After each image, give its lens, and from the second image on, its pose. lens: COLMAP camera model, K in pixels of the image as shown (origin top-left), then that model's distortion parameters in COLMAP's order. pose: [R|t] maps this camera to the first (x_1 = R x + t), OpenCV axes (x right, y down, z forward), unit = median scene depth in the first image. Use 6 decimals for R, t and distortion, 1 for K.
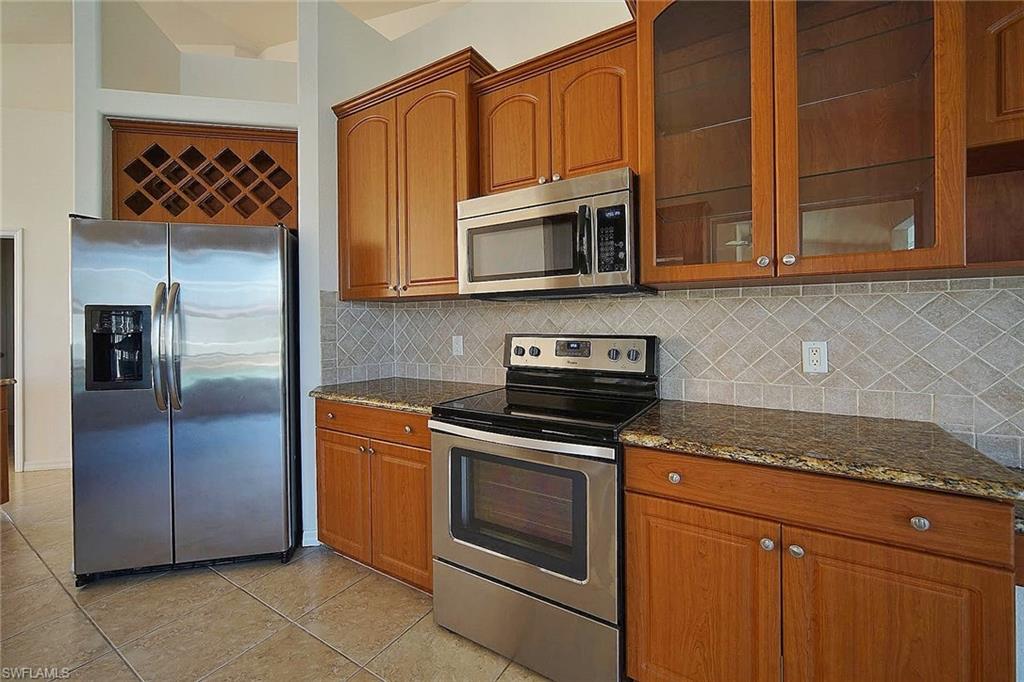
lens RADIAL K [[423.5, 0, 513.8], [0, 423.5, 315.8], [0, 0, 1]] dist [-0.001615, 0.000208]
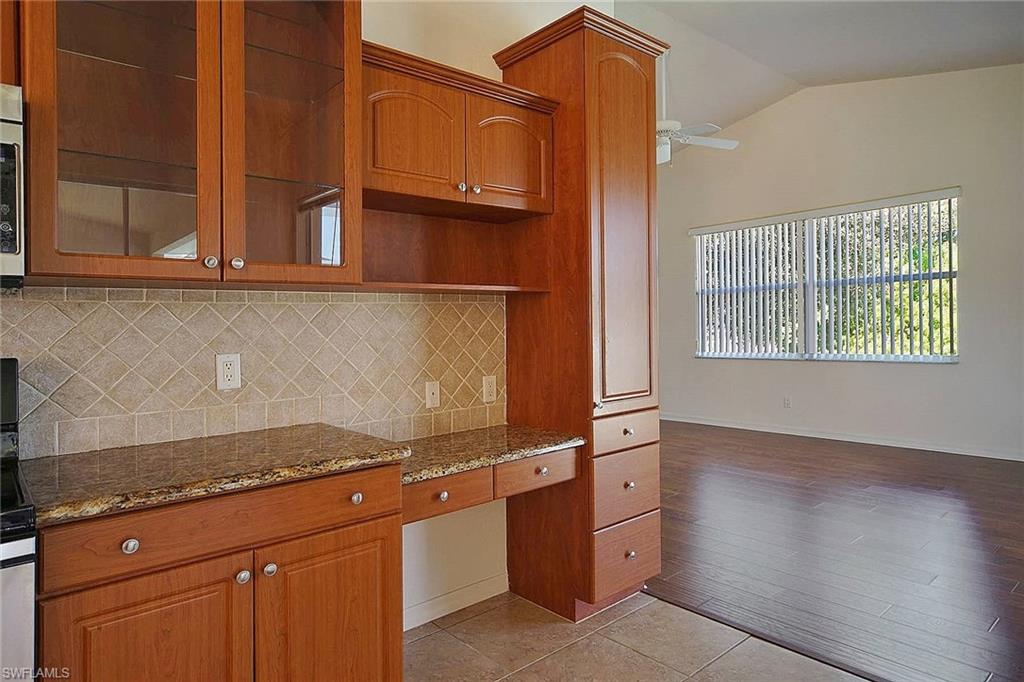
lens RADIAL K [[620.3, 0, 519.4], [0, 620.3, 320.5], [0, 0, 1]] dist [0.001914, 0.001565]
pose [[0.288096, 0.004592, 0.957590, -0.457092], [0.006326, 0.999958, -0.006698, 0.002738], [-0.957581, 0.007987, 0.288055, 0.041772]]
